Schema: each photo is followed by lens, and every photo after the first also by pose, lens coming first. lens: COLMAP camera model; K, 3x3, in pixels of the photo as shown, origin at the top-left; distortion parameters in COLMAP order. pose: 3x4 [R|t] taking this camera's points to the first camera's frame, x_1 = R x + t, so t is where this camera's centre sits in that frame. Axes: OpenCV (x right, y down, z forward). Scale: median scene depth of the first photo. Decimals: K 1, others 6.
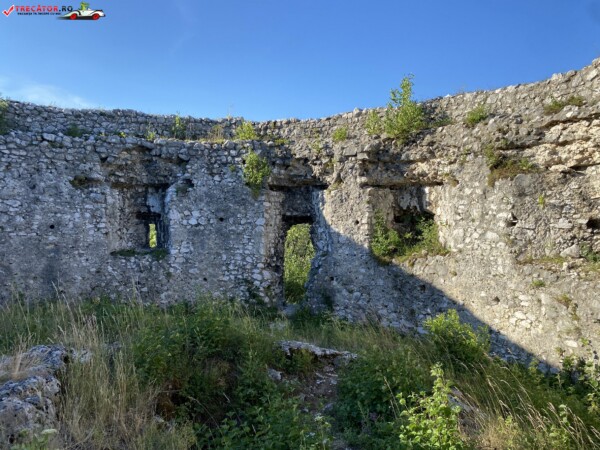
lens RADIAL K [[452.4, 0, 302.2], [0, 452.4, 231.5], [0, 0, 1]] dist [0.098719, -0.142306]
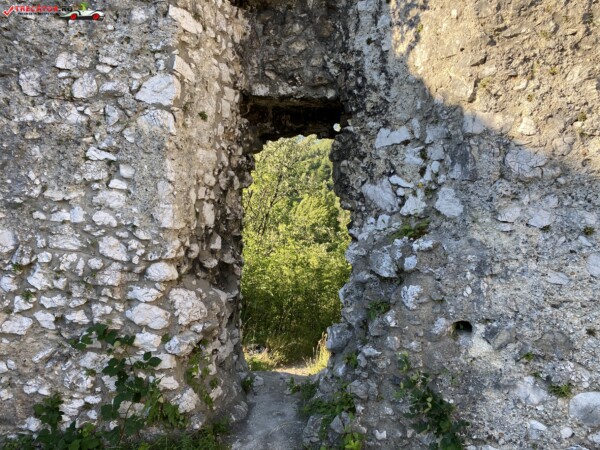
lens RADIAL K [[450.3, 0, 292.0], [0, 450.3, 231.1], [0, 0, 1]] dist [0.010811, -0.006115]
pose [[0.990426, -0.002148, 0.138029, -0.058057], [-0.006222, 0.998168, 0.060177, 0.039142], [-0.137905, -0.060460, 0.988598, 0.785225]]
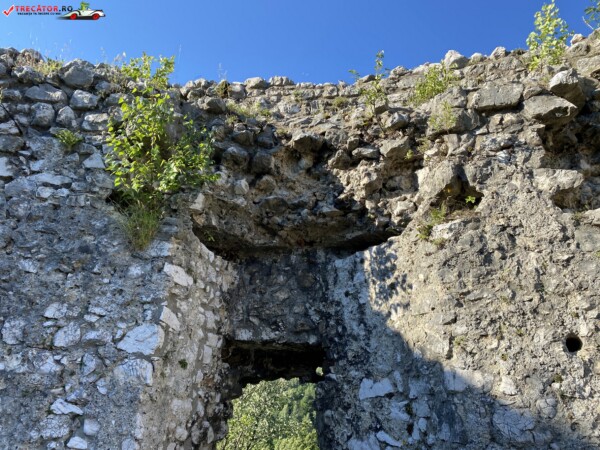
lens RADIAL K [[454.0, 0, 298.4], [0, 454.0, 224.5], [0, 0, 1]] dist [0.026373, -0.027150]
pose [[0.981696, 0.093883, 0.165706, -0.058971], [-0.014154, 0.903617, -0.428107, 0.026339], [-0.189927, 0.417925, 0.888407, 0.777876]]
